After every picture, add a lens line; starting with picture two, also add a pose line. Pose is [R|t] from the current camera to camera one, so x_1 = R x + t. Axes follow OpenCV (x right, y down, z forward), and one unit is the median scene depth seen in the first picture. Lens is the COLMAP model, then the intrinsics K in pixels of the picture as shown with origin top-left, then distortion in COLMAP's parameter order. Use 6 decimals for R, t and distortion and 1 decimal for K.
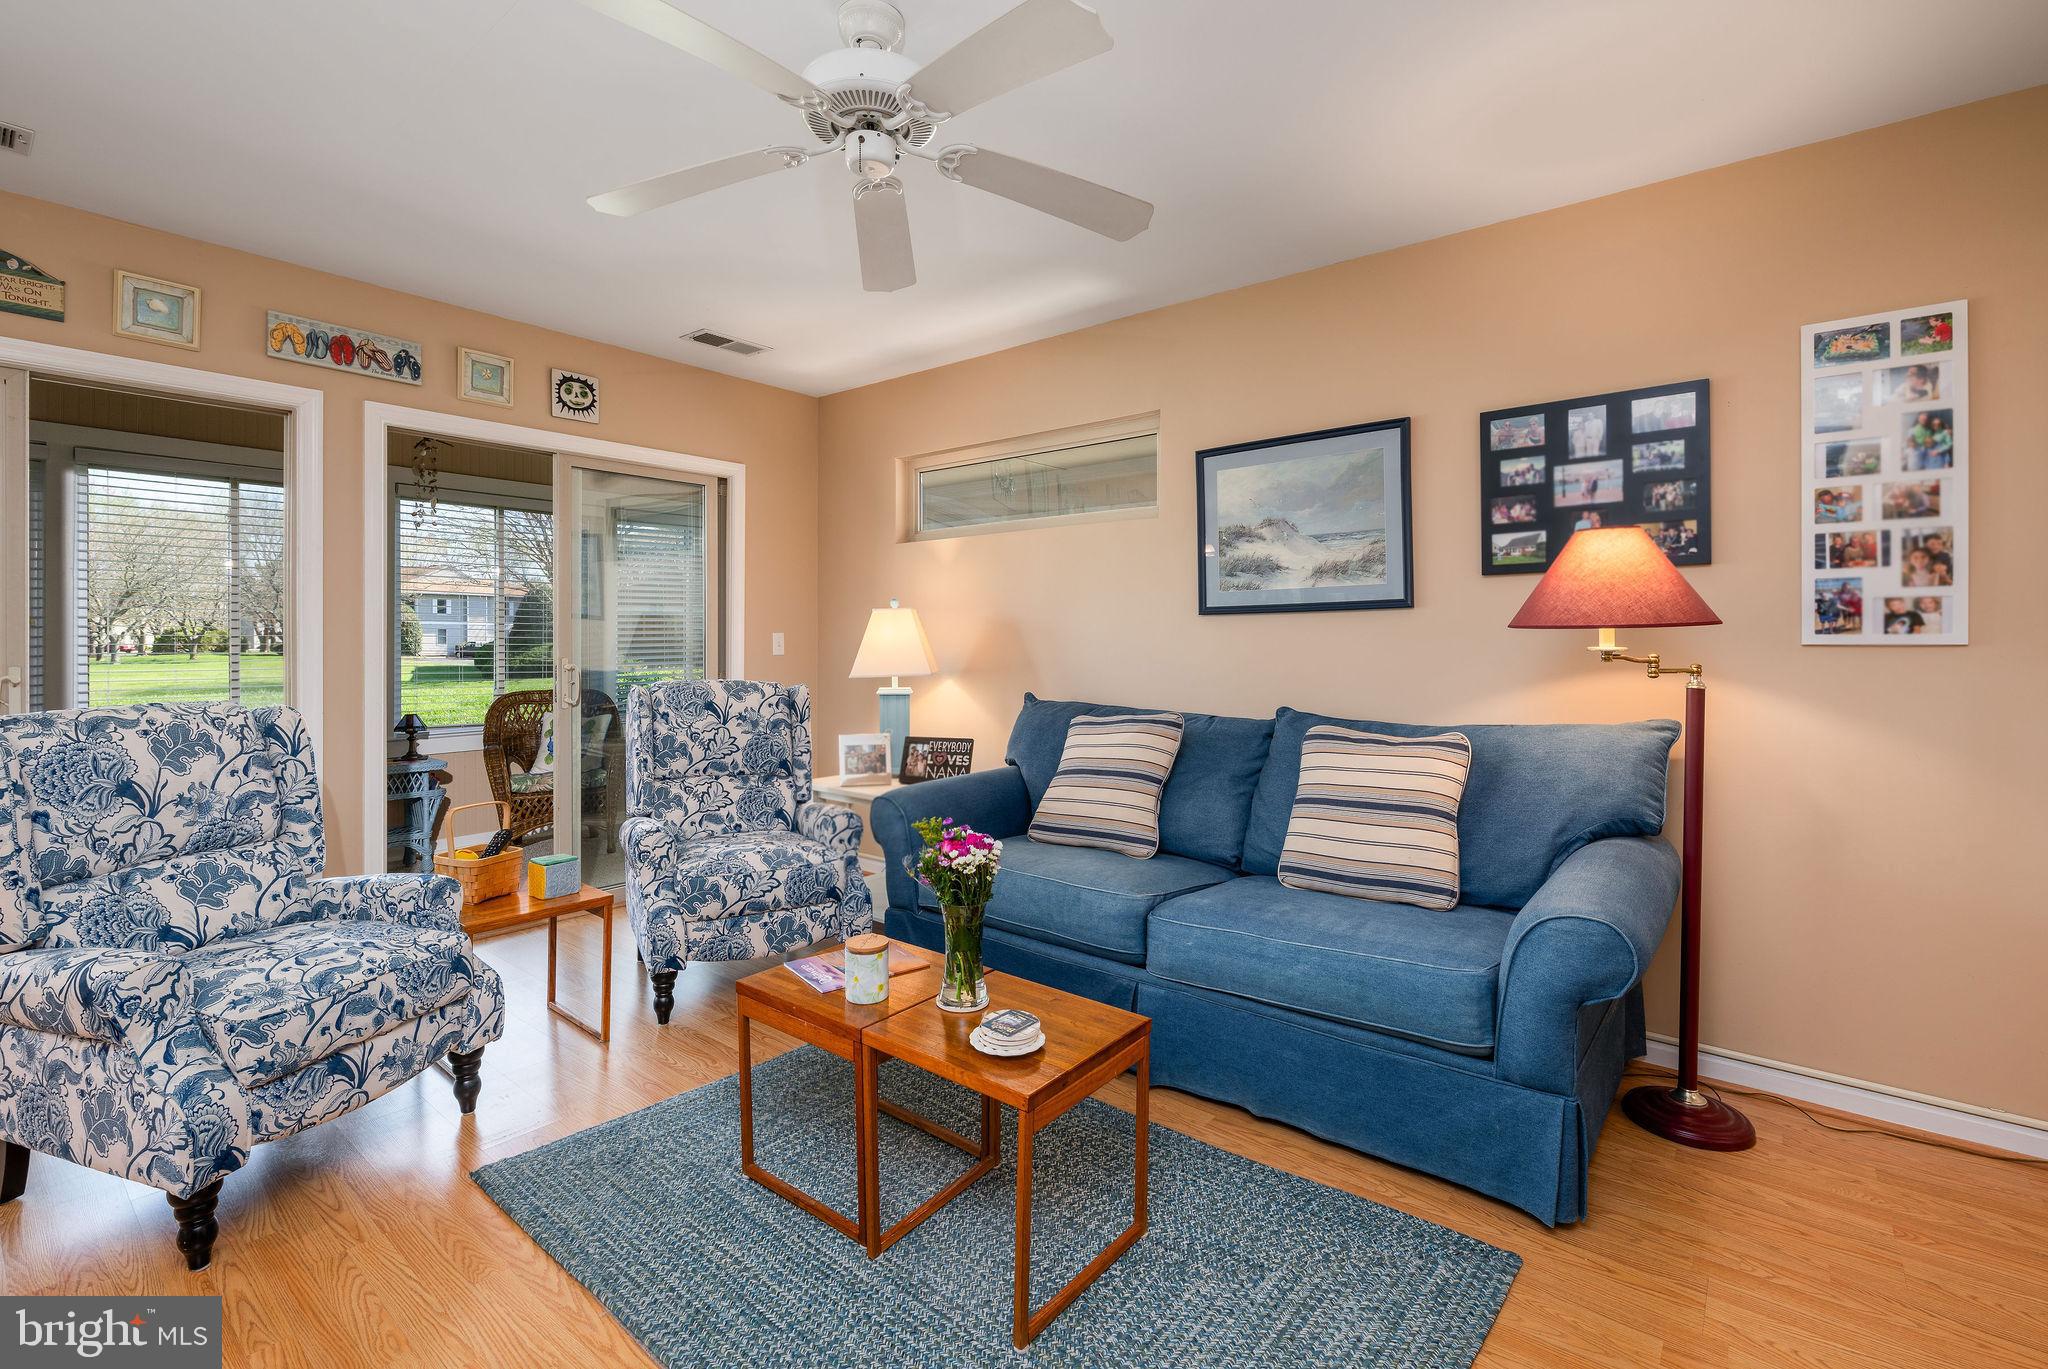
lens RADIAL K [[925.2, 0, 1024.7], [0, 925.2, 642.4], [0, 0, 1]] dist [-0.009584, 0.001071]
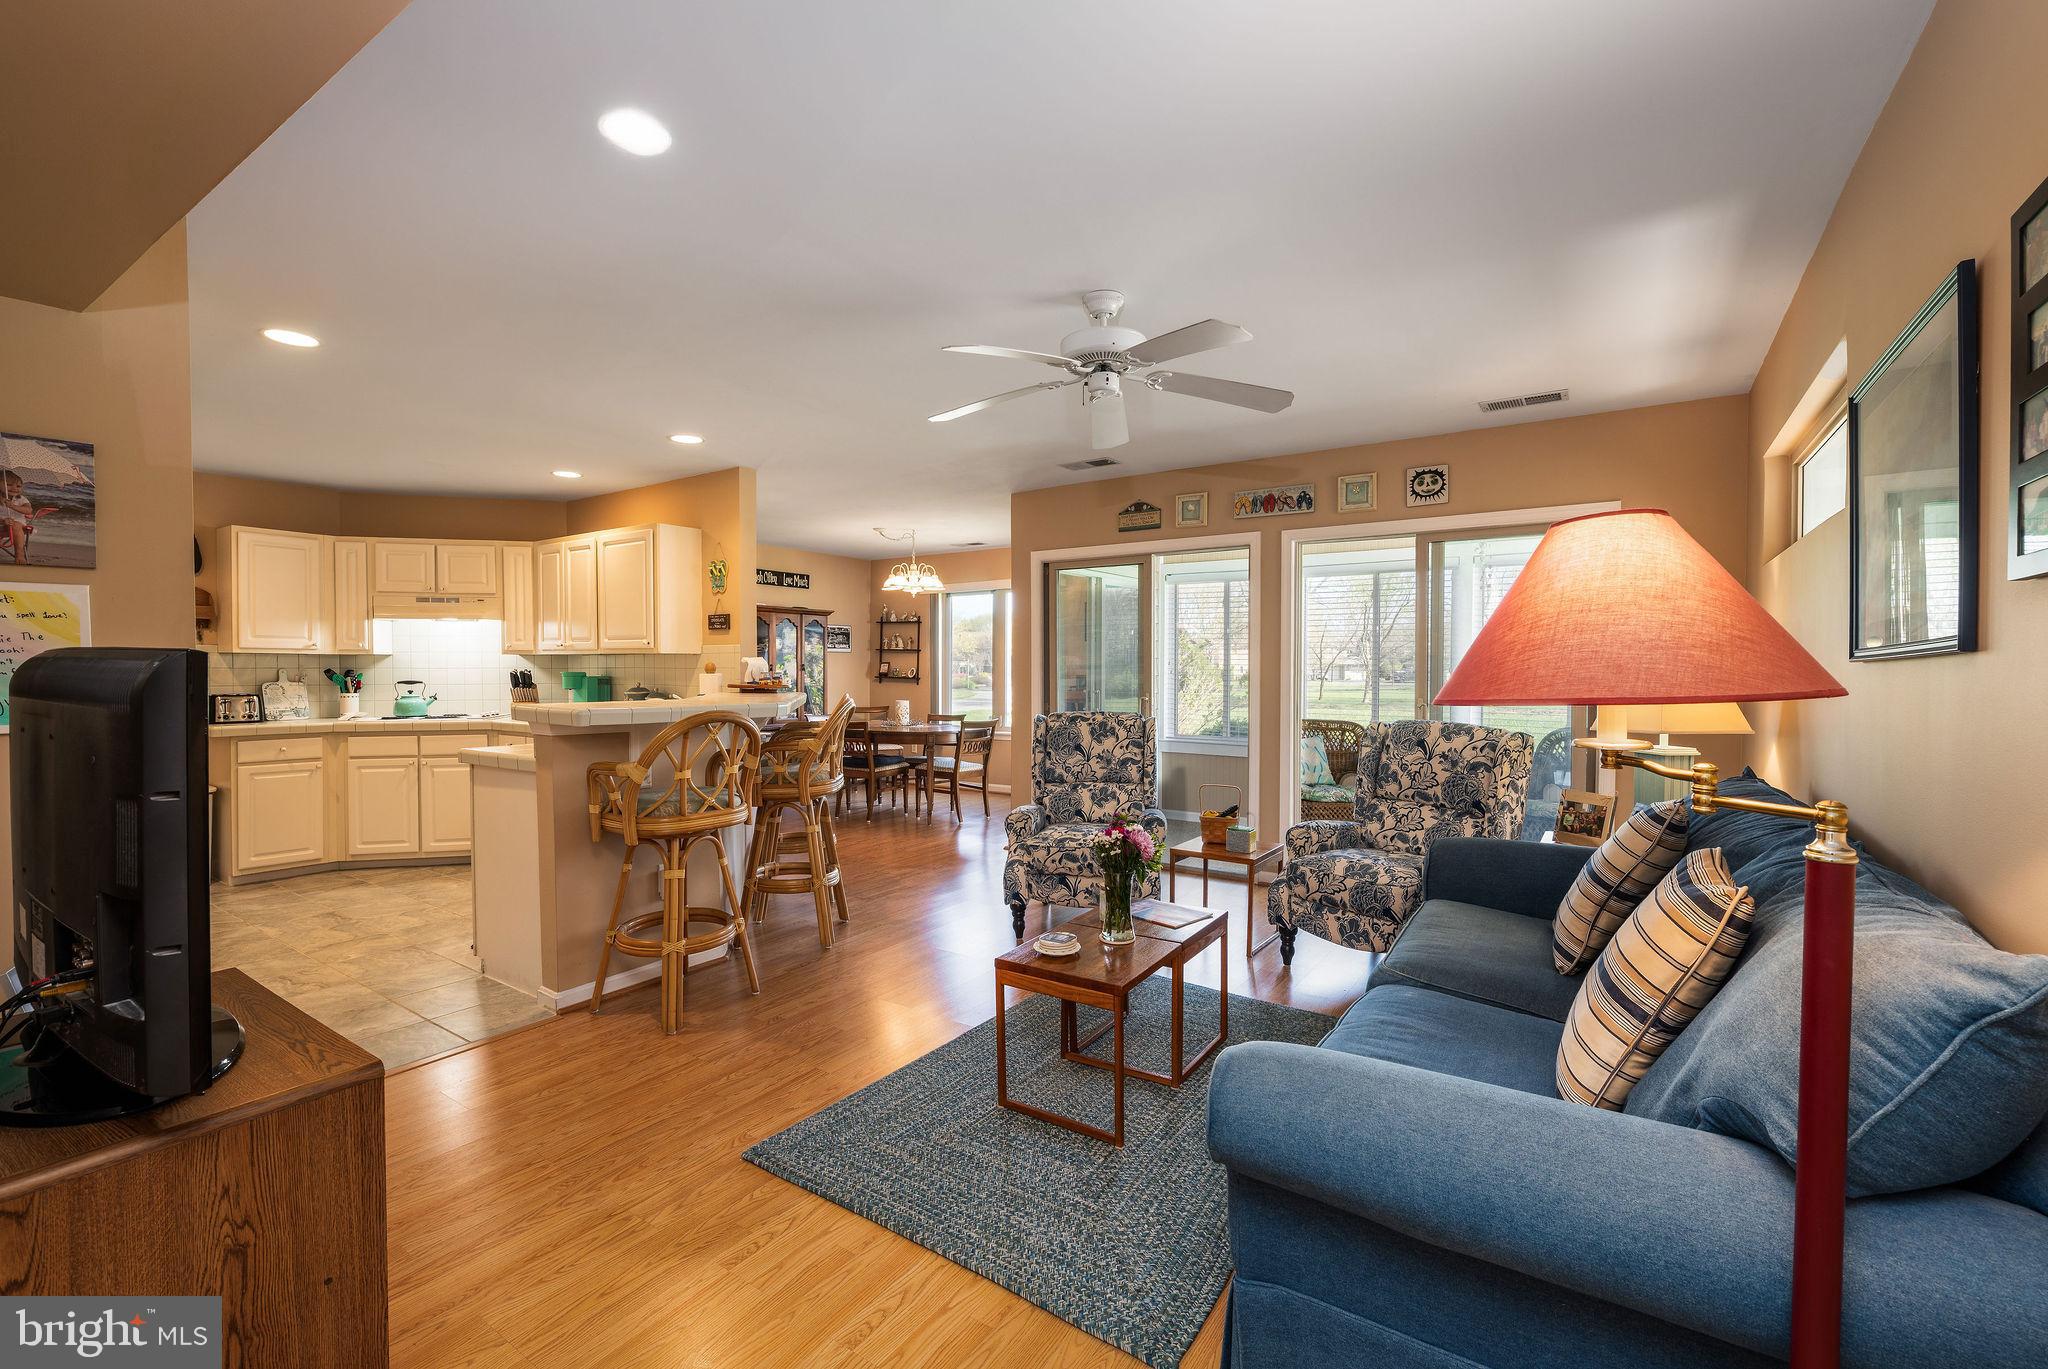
lens RADIAL K [[872.8, 0, 1003.3], [0, 872.8, 684.2], [0, 0, 1]] dist [-0.000834, -0.000188]
pose [[0.064654, 0.018721, -0.997732, 0.953701], [-0.003625, 0.999822, 0.018525, -0.031524], [0.997901, 0.002419, 0.064710, 0.535433]]
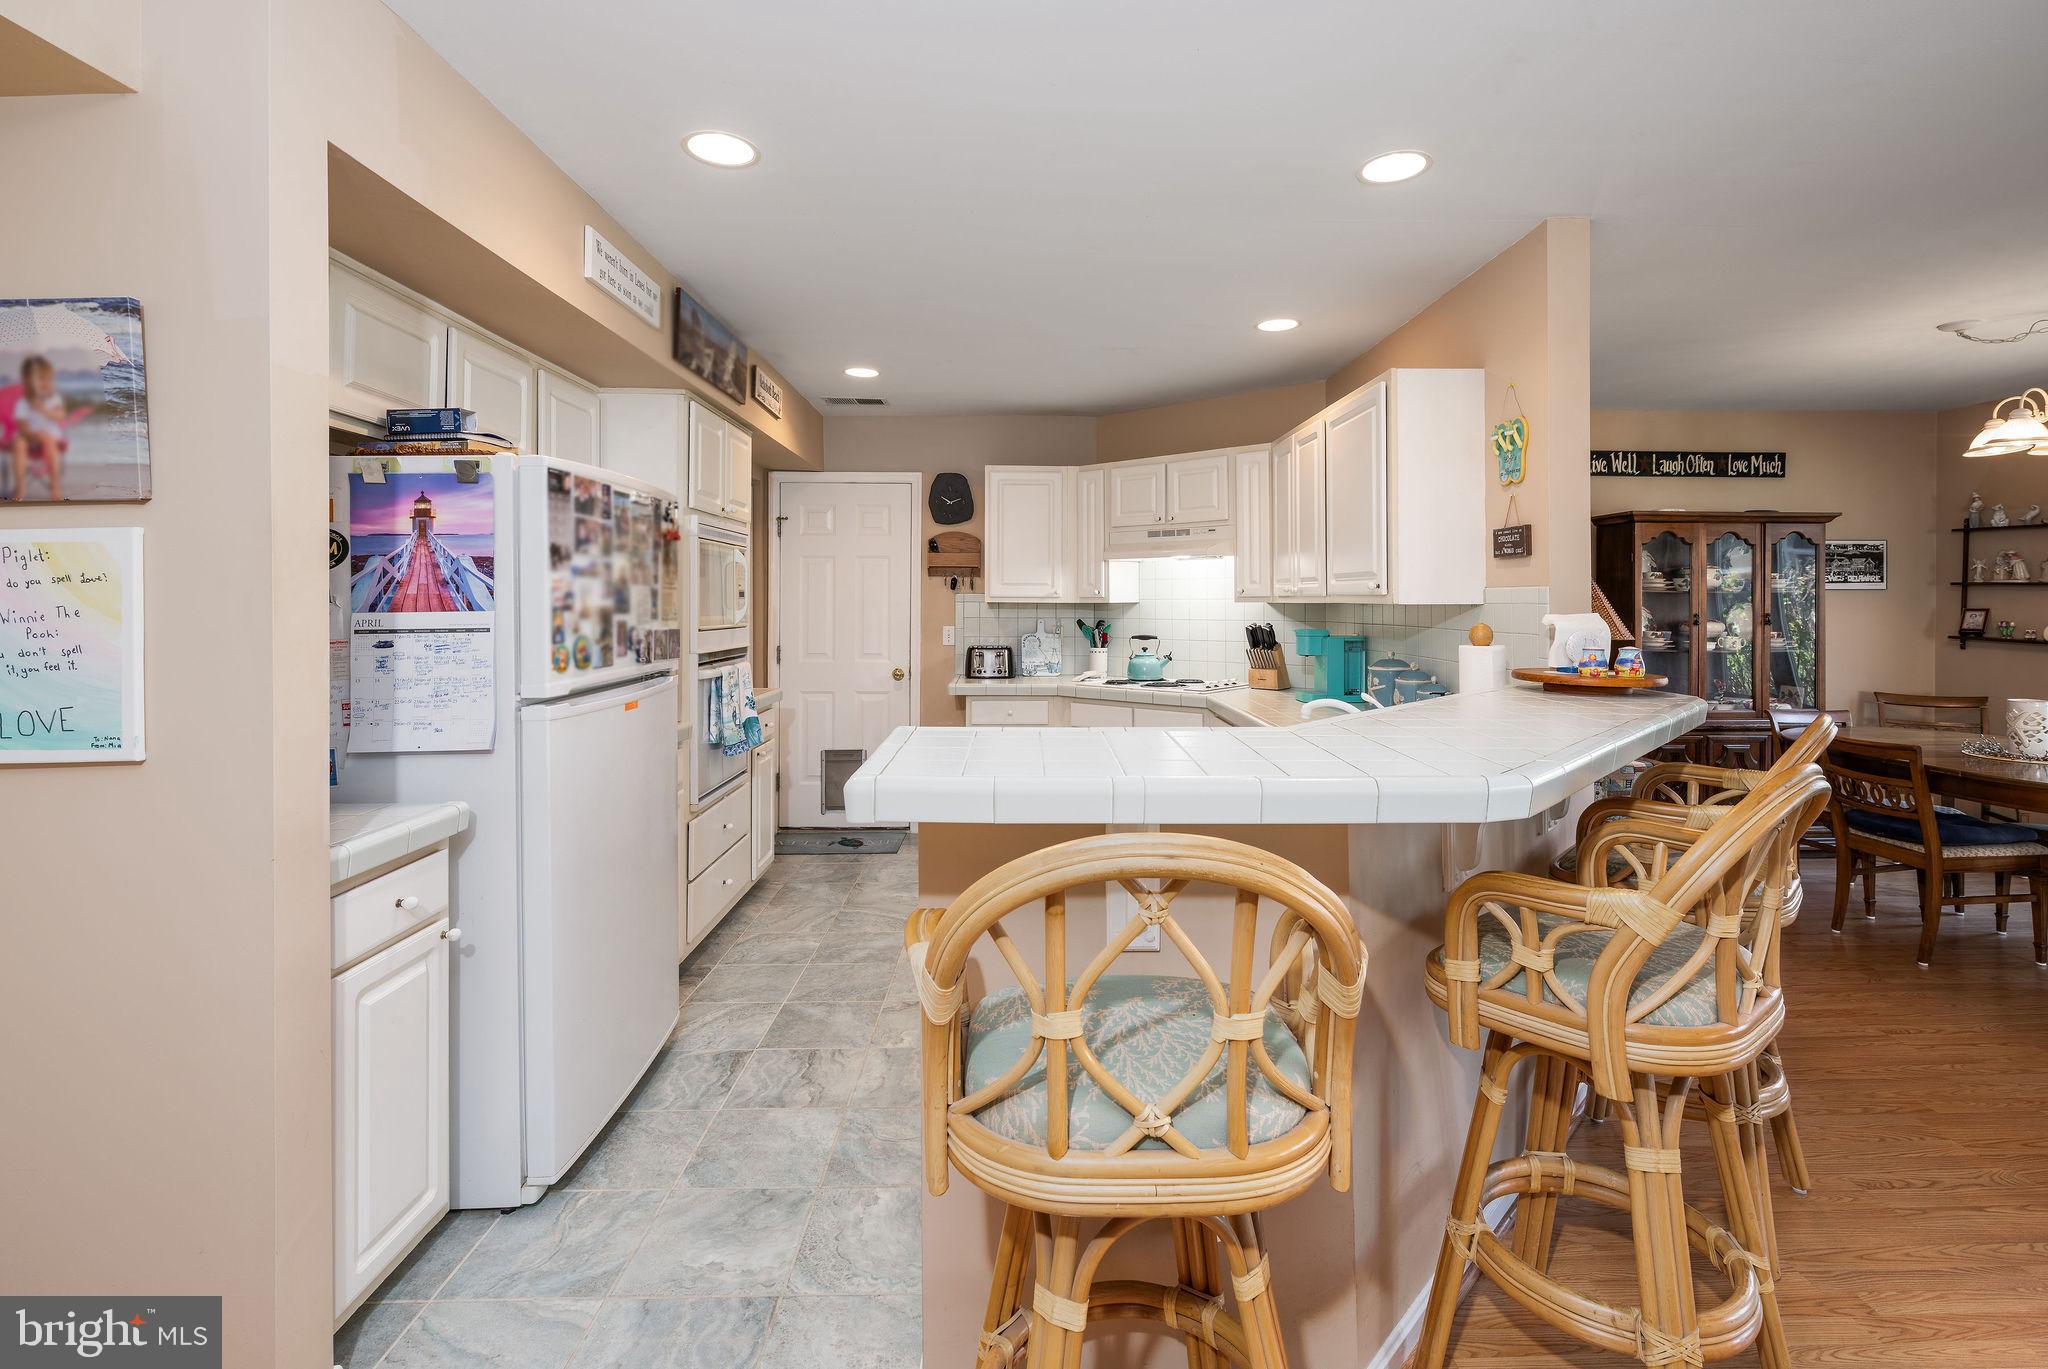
lens RADIAL K [[925.2, 0, 1036.1], [0, 925.2, 598.4], [0, 0, 1]] dist [-0.009584, 0.001071]
pose [[-0.764287, -0.003611, -0.644866, 0.010088], [-0.003118, 0.999993, -0.001904, -0.065830], [0.644869, 0.000556, -0.764293, 0.475660]]
